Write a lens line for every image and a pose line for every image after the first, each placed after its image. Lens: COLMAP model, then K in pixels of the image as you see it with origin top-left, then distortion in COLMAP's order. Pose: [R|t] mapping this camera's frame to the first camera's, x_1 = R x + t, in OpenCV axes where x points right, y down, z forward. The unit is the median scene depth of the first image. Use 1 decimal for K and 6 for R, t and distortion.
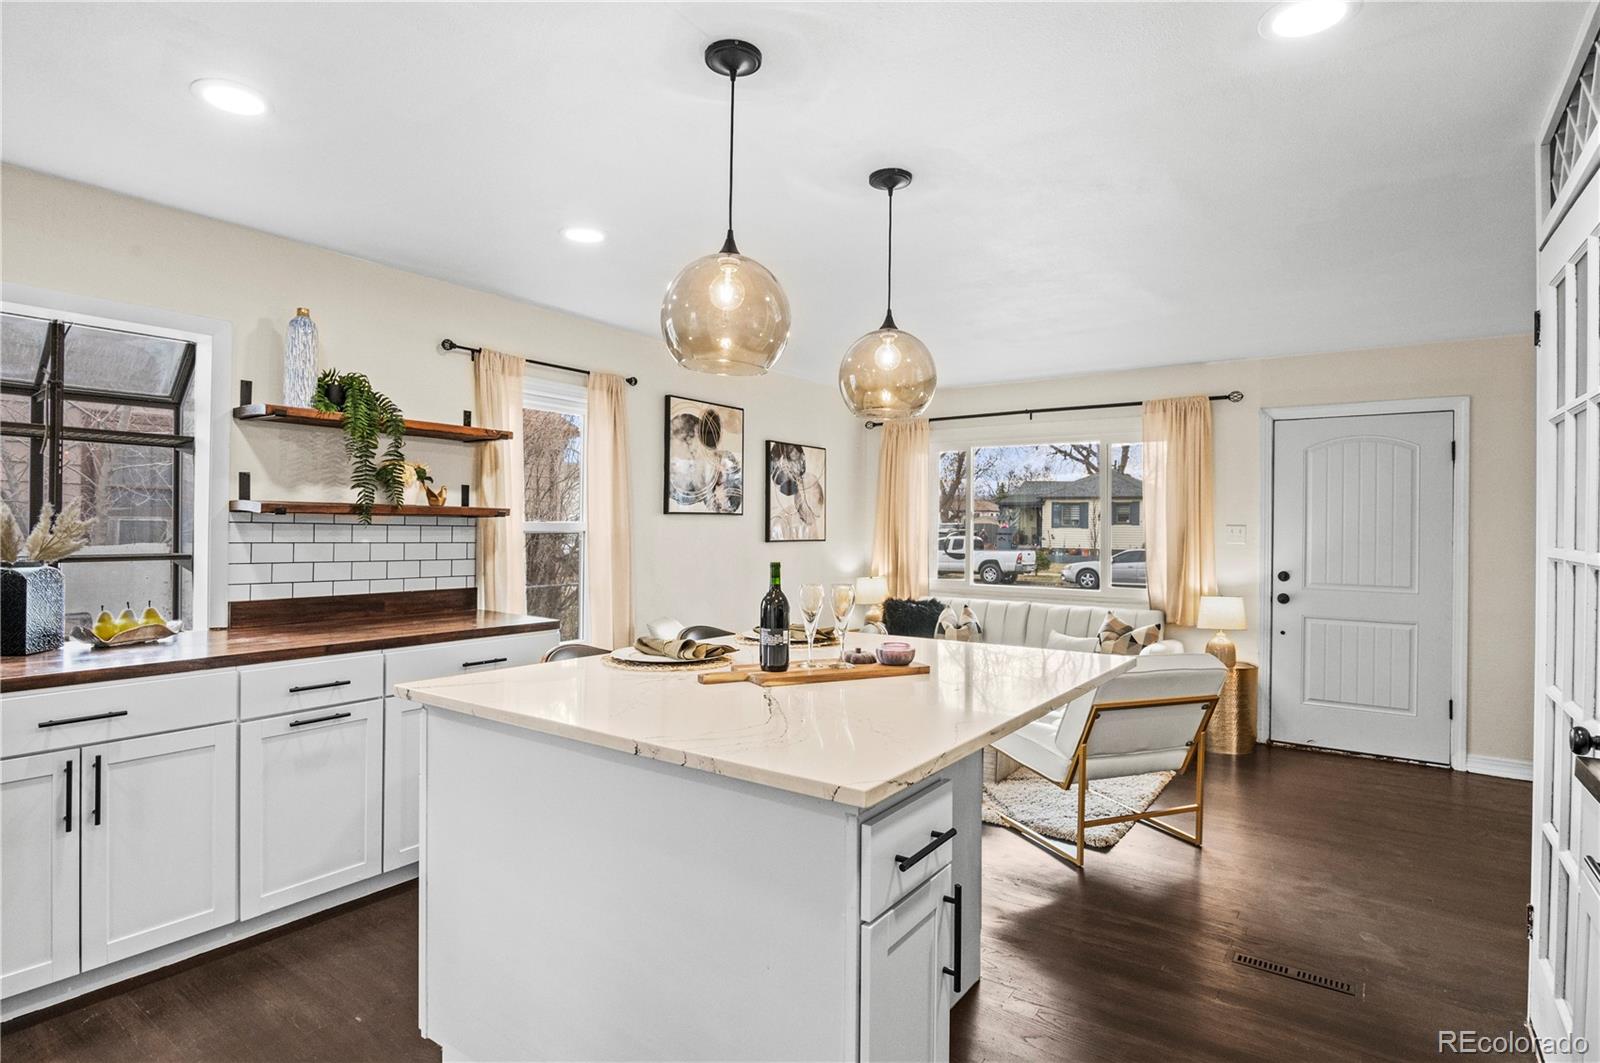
lens RADIAL K [[799.1, 0, 787.0], [0, 799.1, 508.6], [0, 0, 1]] dist [-0.019455, -0.000791]
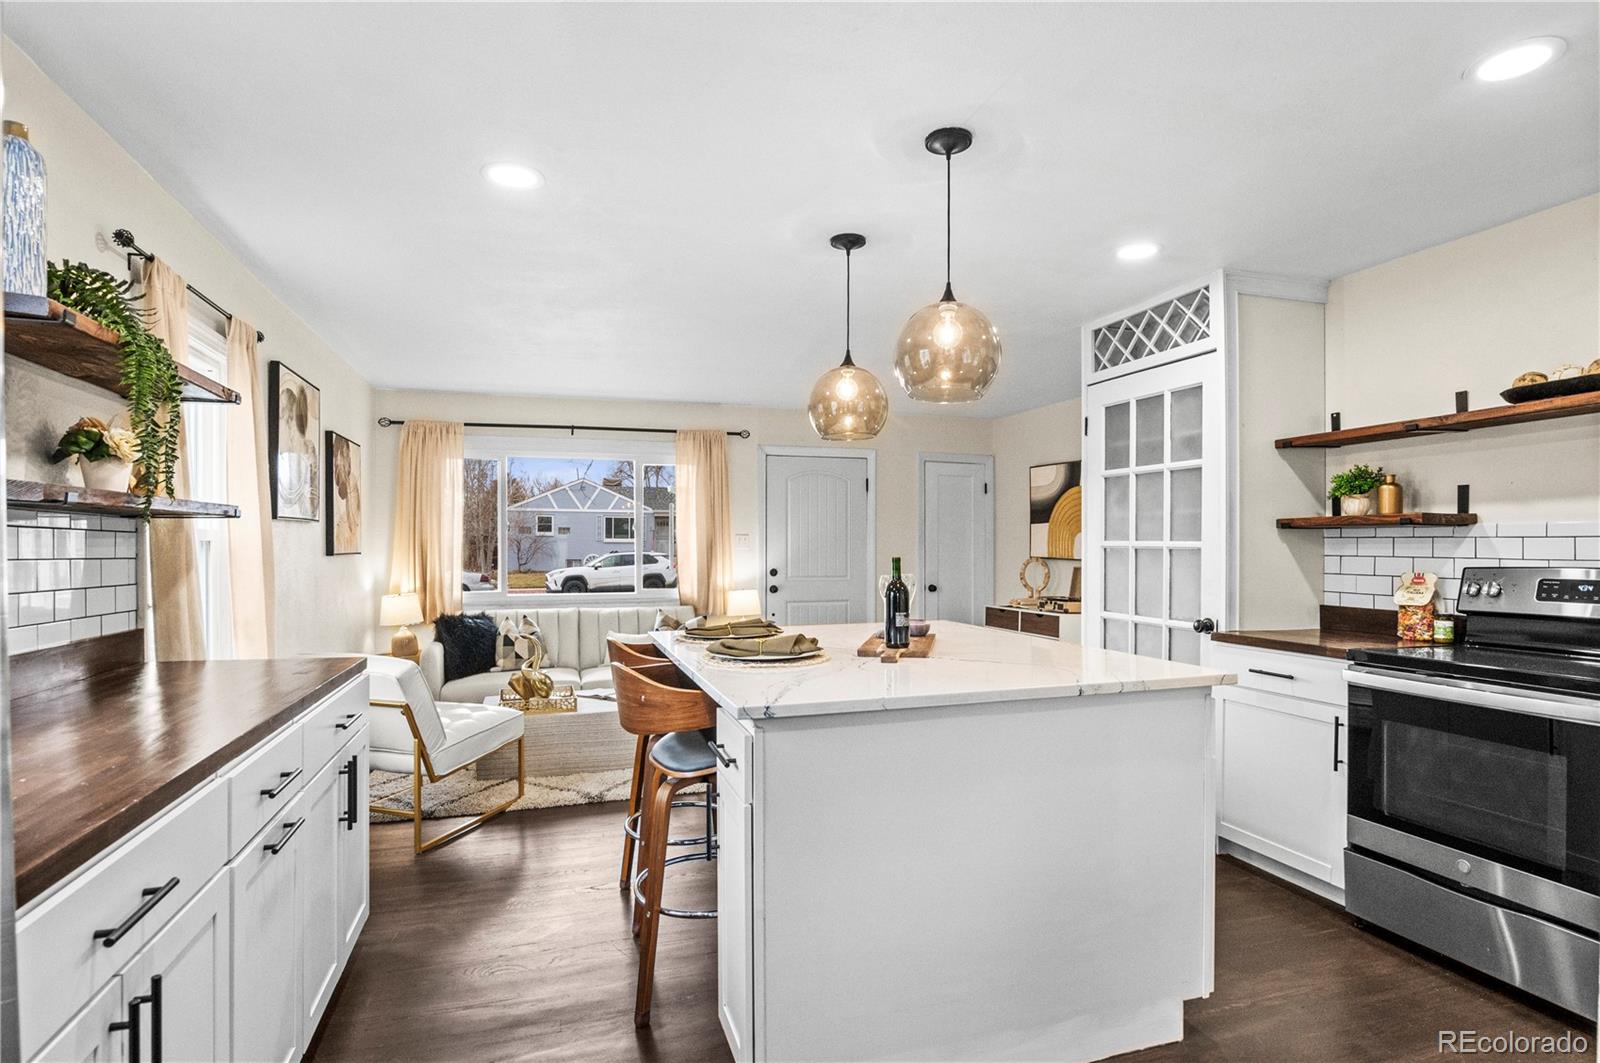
lens RADIAL K [[799.1, 0, 785.7], [0, 799.1, 537.4], [0, 0, 1]] dist [-0.019455, -0.000791]
pose [[0.603363, -0.004305, 0.797455, -0.472251], [-0.008740, 0.999890, 0.012010, 0.010581], [-0.797419, -0.014216, 0.603259, 0.181991]]
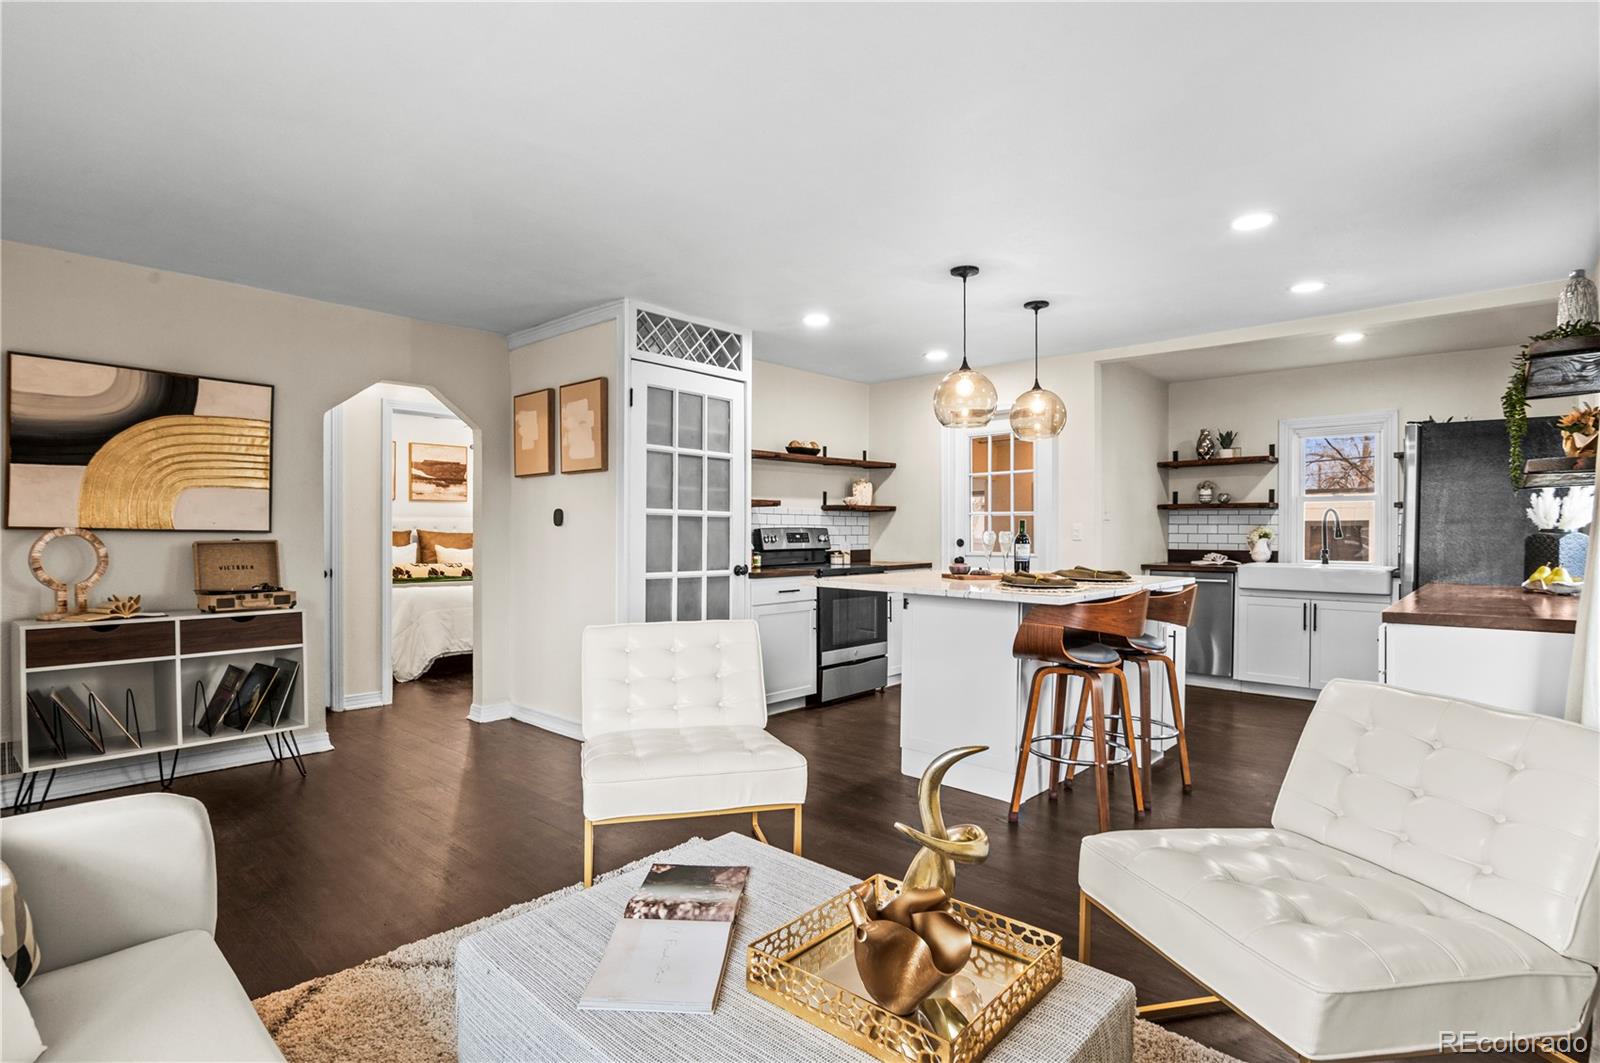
lens RADIAL K [[799.1, 0, 794.1], [0, 799.1, 539.4], [0, 0, 1]] dist [-0.019455, -0.000791]
pose [[-0.994174, -0.016901, 0.106452, 0.143260], [-0.018047, 0.999789, -0.009808, 0.064066], [-0.106263, -0.011672, -0.994270, 1.337915]]
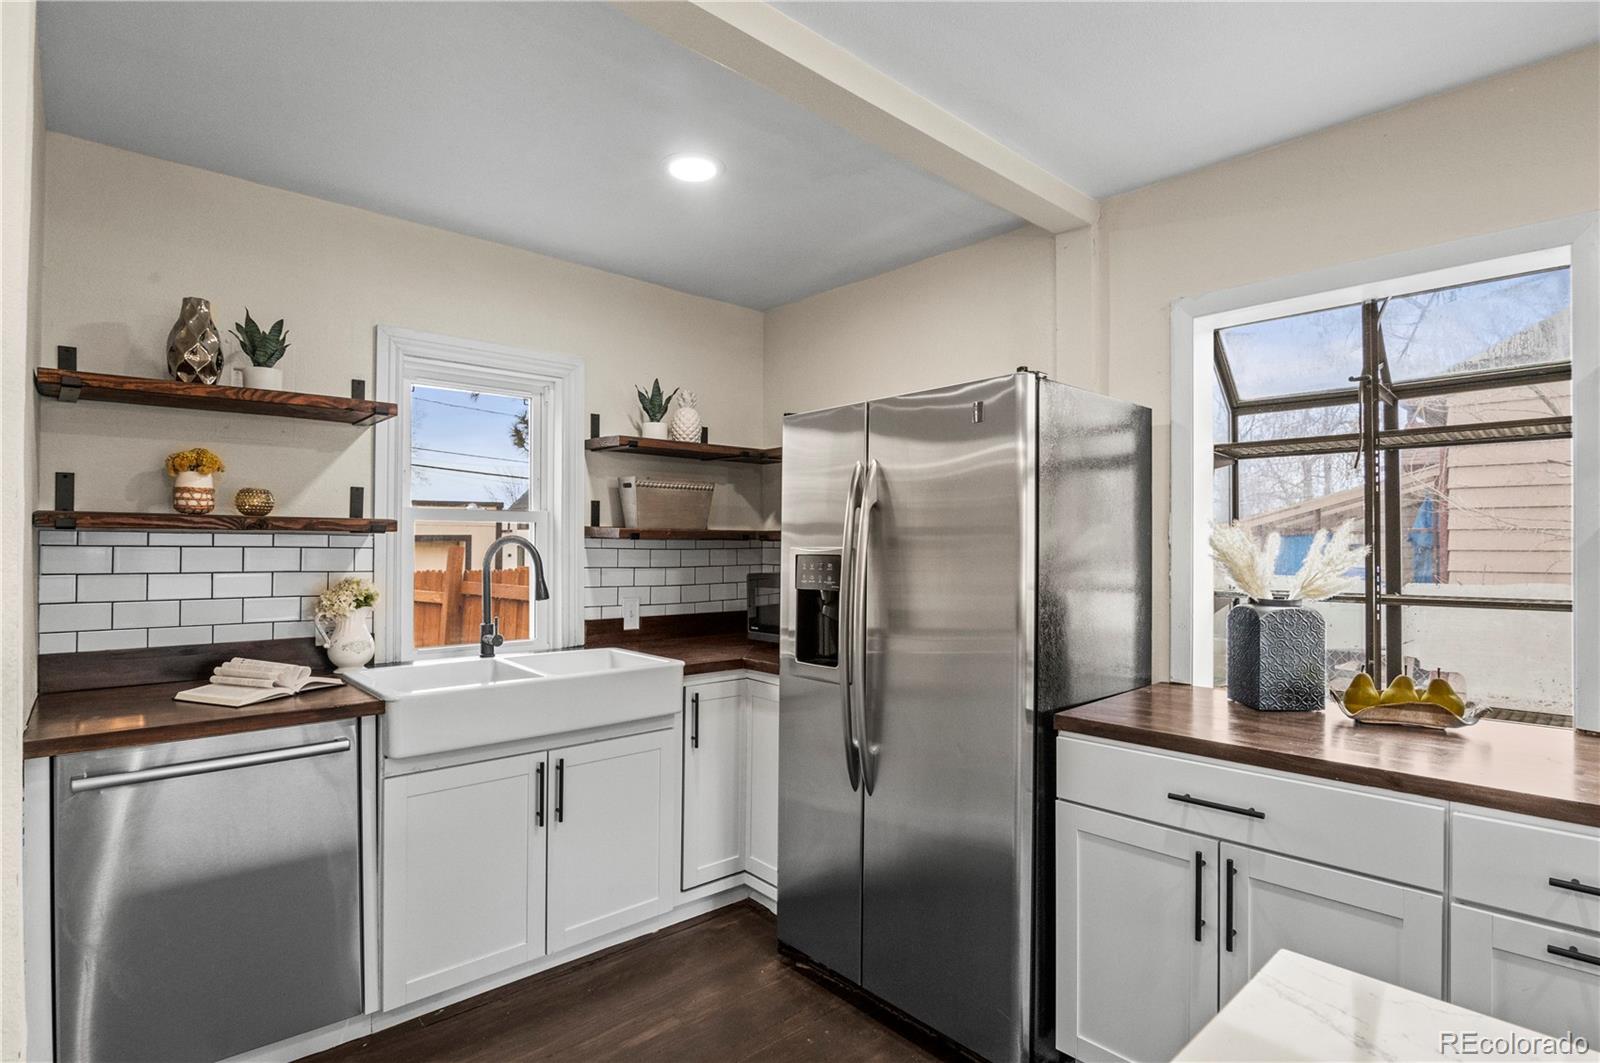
lens RADIAL K [[799.1, 0, 794.0], [0, 799.1, 541.5], [0, 0, 1]] dist [-0.019455, -0.000791]
pose [[-0.184751, -0.017076, -0.982637, -0.019355], [0.014546, 0.999692, -0.020108, 0.007324], [0.982678, -0.018009, -0.184446, 0.344768]]
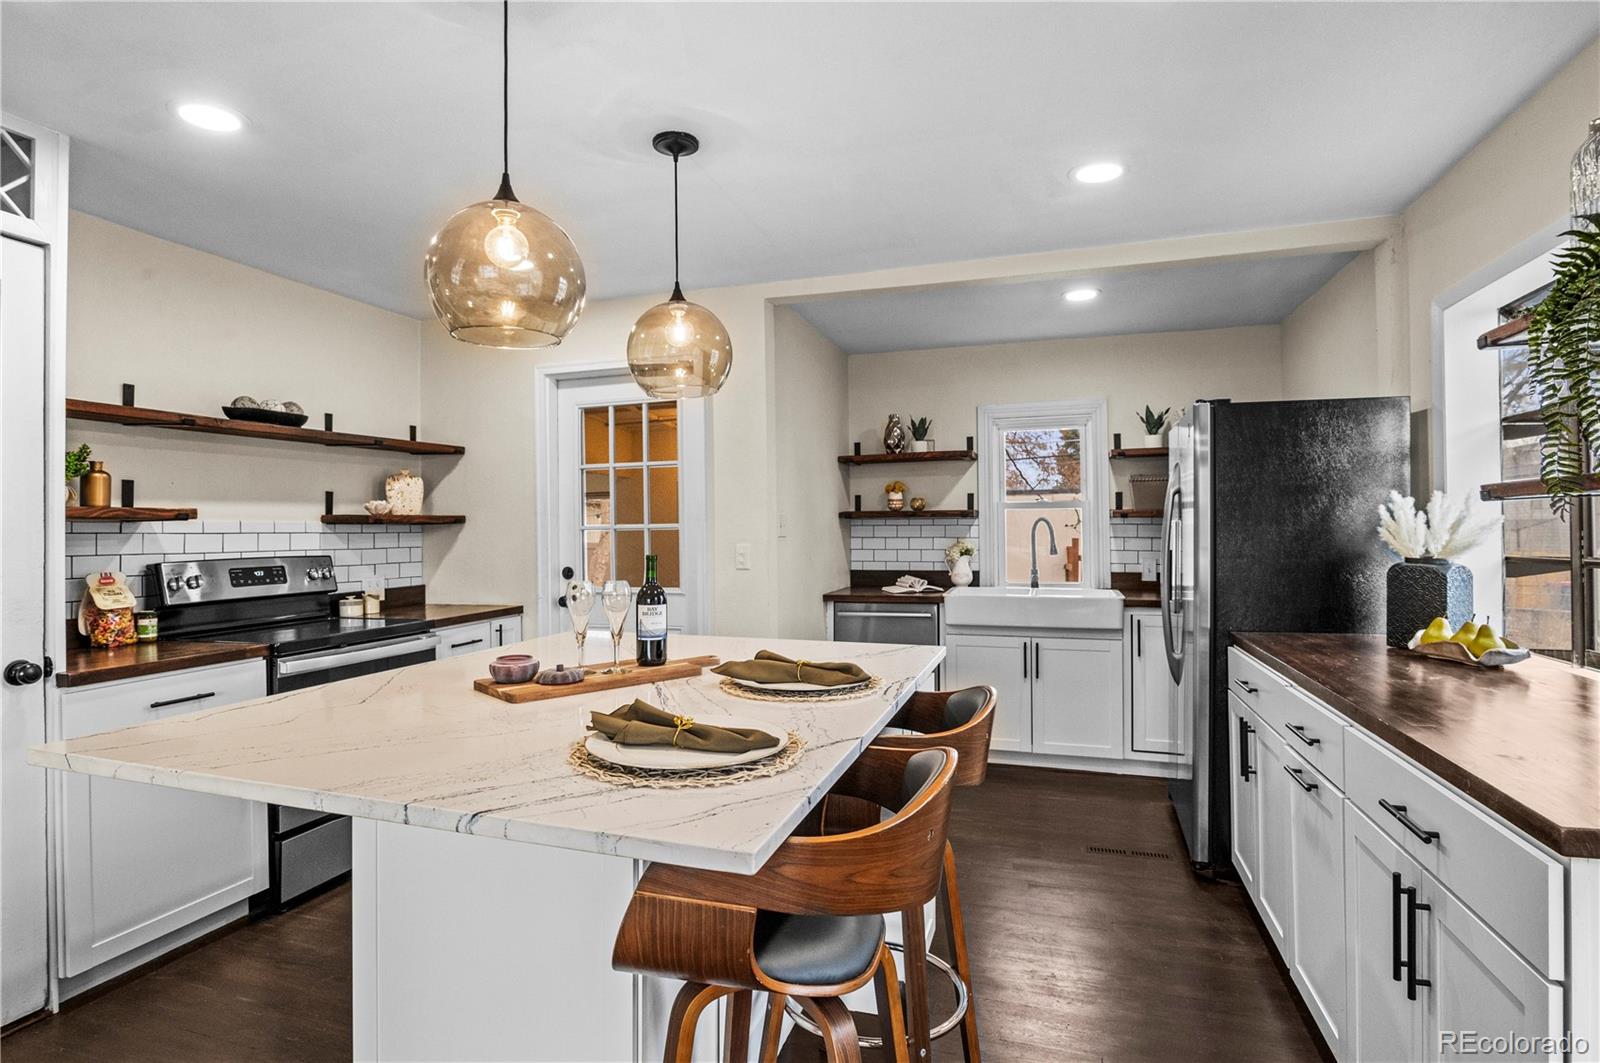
lens RADIAL K [[799.1, 0, 794.5], [0, 799.1, 524.6], [0, 0, 1]] dist [-0.019455, -0.000791]
pose [[-0.948550, -0.006676, -0.316557, 0.049944], [0.002836, 0.999558, -0.029578, 0.025663], [0.316615, -0.028954, -0.948112, 0.869608]]
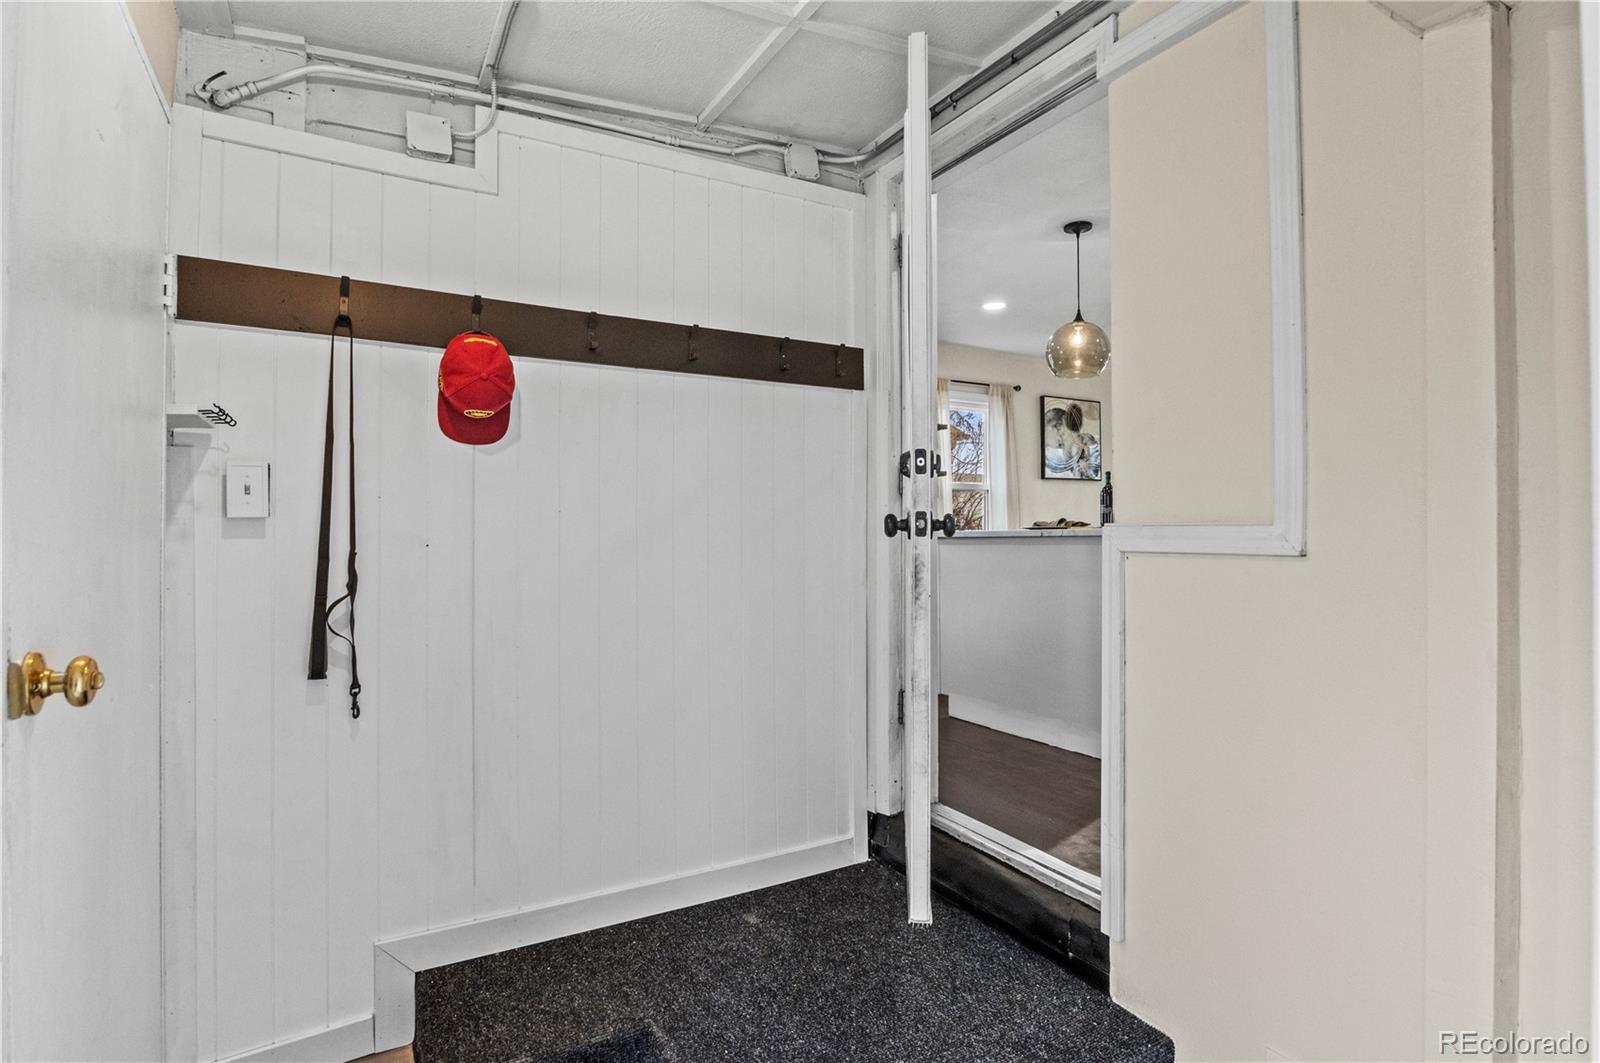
lens RADIAL K [[799.1, 0, 791.0], [0, 799.1, 528.8], [0, 0, 1]] dist [-0.019455, -0.000791]
pose [[0.902791, -0.020078, -0.429611, 0.053478], [0.023815, 0.999711, 0.003322, 0.081643], [0.429420, -0.013231, 0.903008, -0.490617]]
